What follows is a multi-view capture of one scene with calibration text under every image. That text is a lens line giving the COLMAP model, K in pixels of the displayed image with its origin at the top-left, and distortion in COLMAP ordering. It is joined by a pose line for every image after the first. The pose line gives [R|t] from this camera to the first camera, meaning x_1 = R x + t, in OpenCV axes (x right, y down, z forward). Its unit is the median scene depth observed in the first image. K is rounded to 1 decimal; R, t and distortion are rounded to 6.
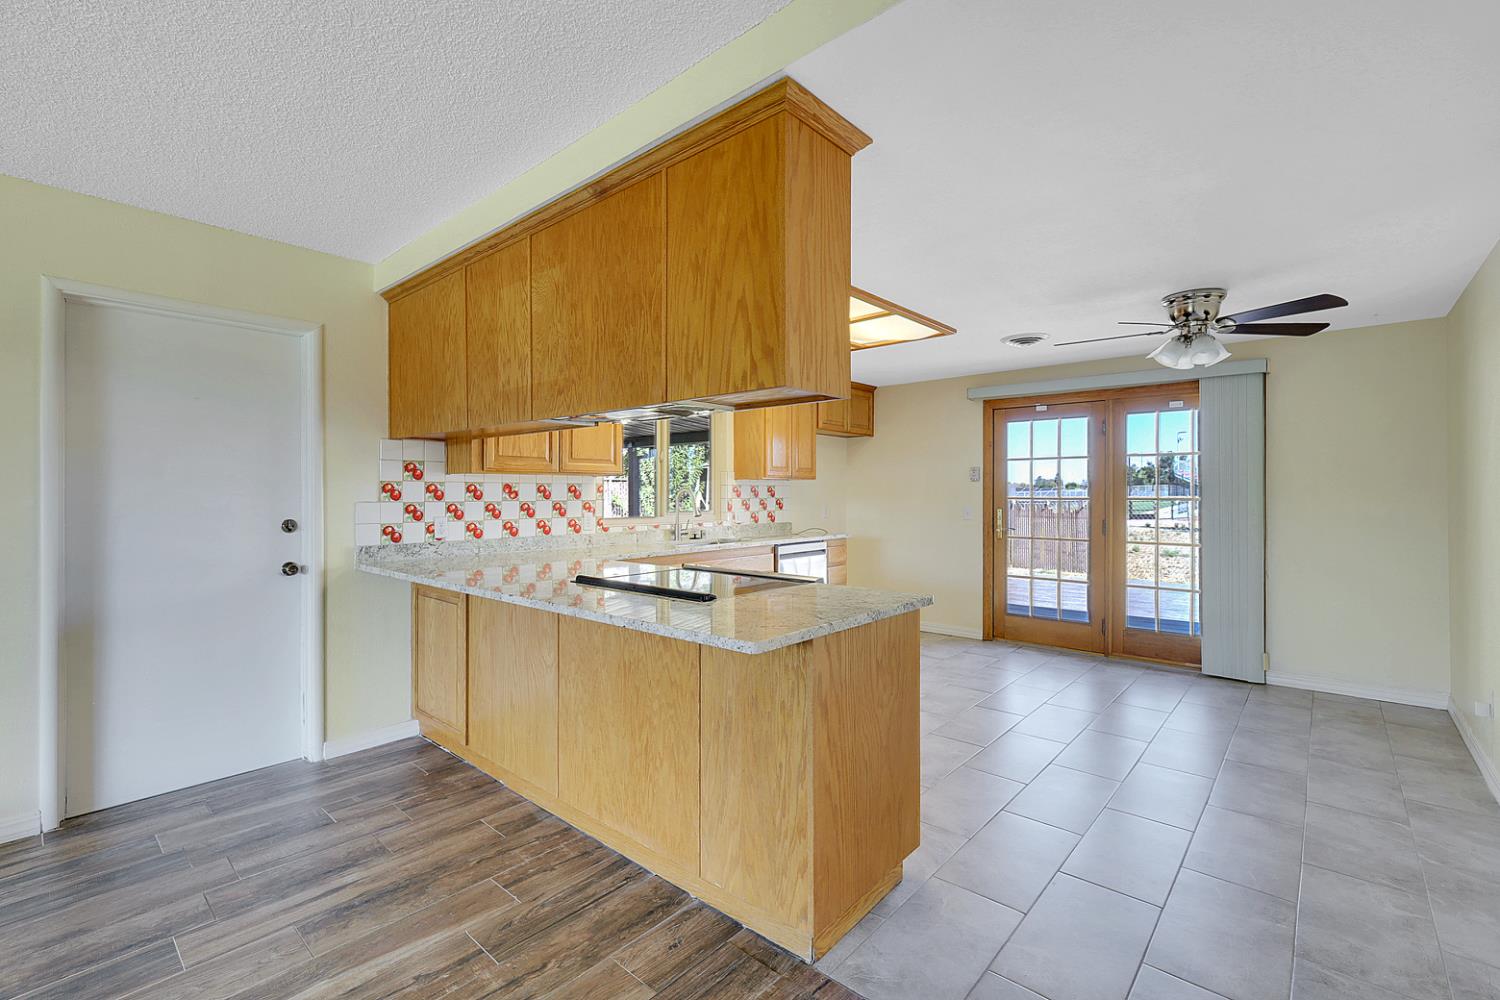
lens RADIAL K [[652.2, 0, 754.1], [0, 652.2, 494.3], [0, 0, 1]] dist [0.003150, -0.000389]
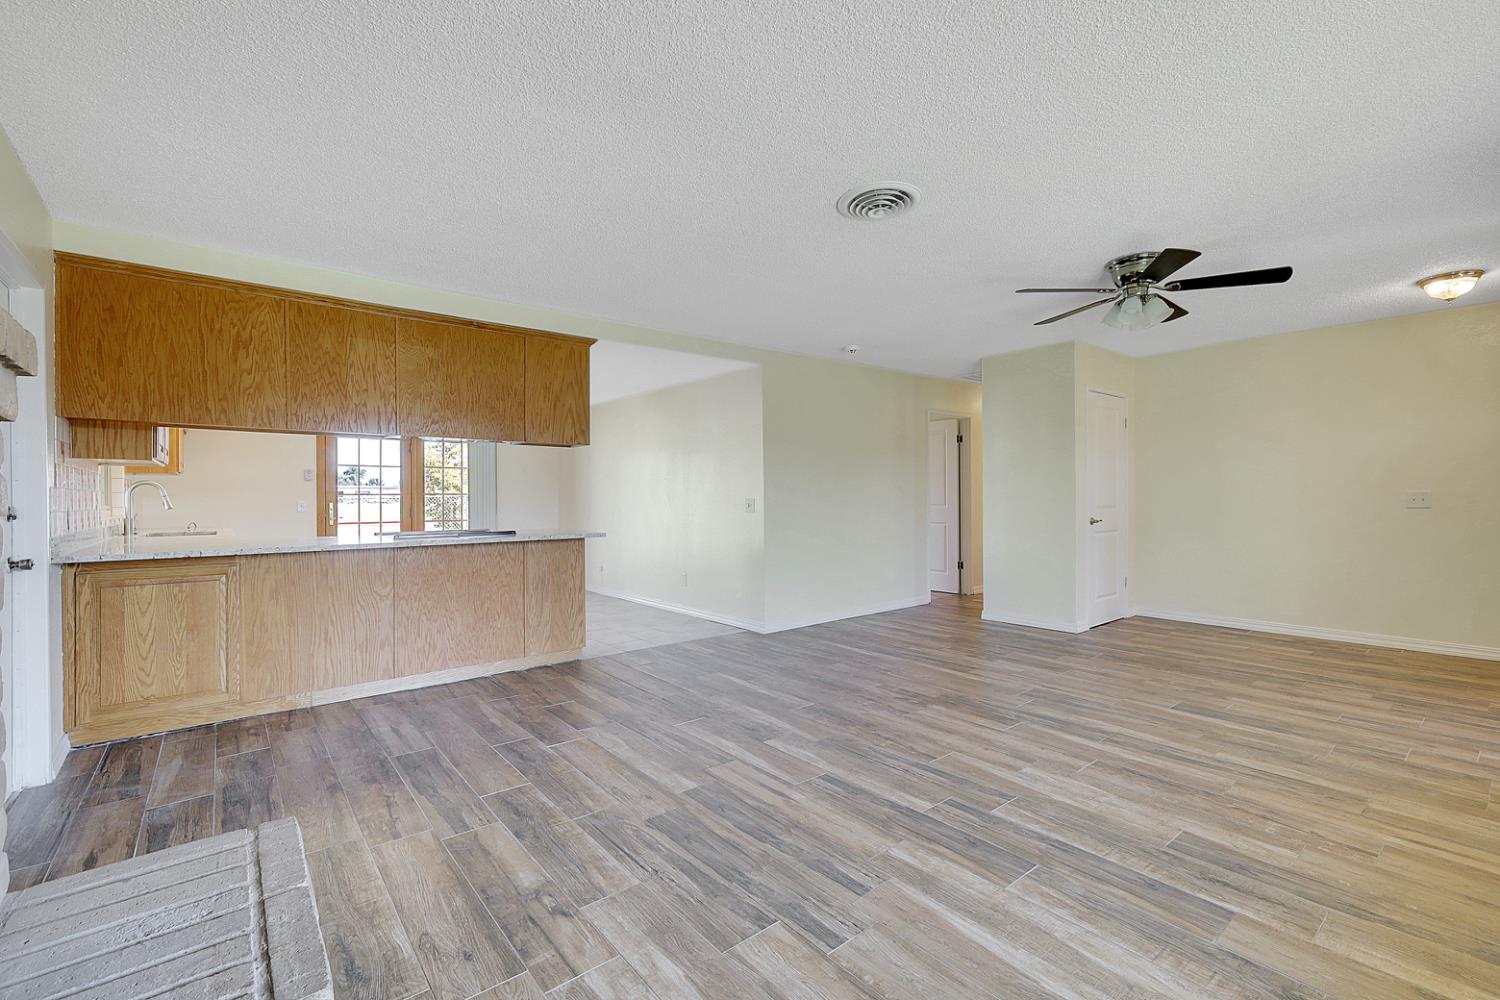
lens RADIAL K [[652.2, 0, 746.3], [0, 652.2, 497.5], [0, 0, 1]] dist [0.003150, -0.000389]
pose [[0.167277, 0.000740, 0.985910, -1.883253], [0.006702, 0.999976, -0.001888, 0.049107], [-0.985887, 0.006923, 0.167268, -0.093524]]
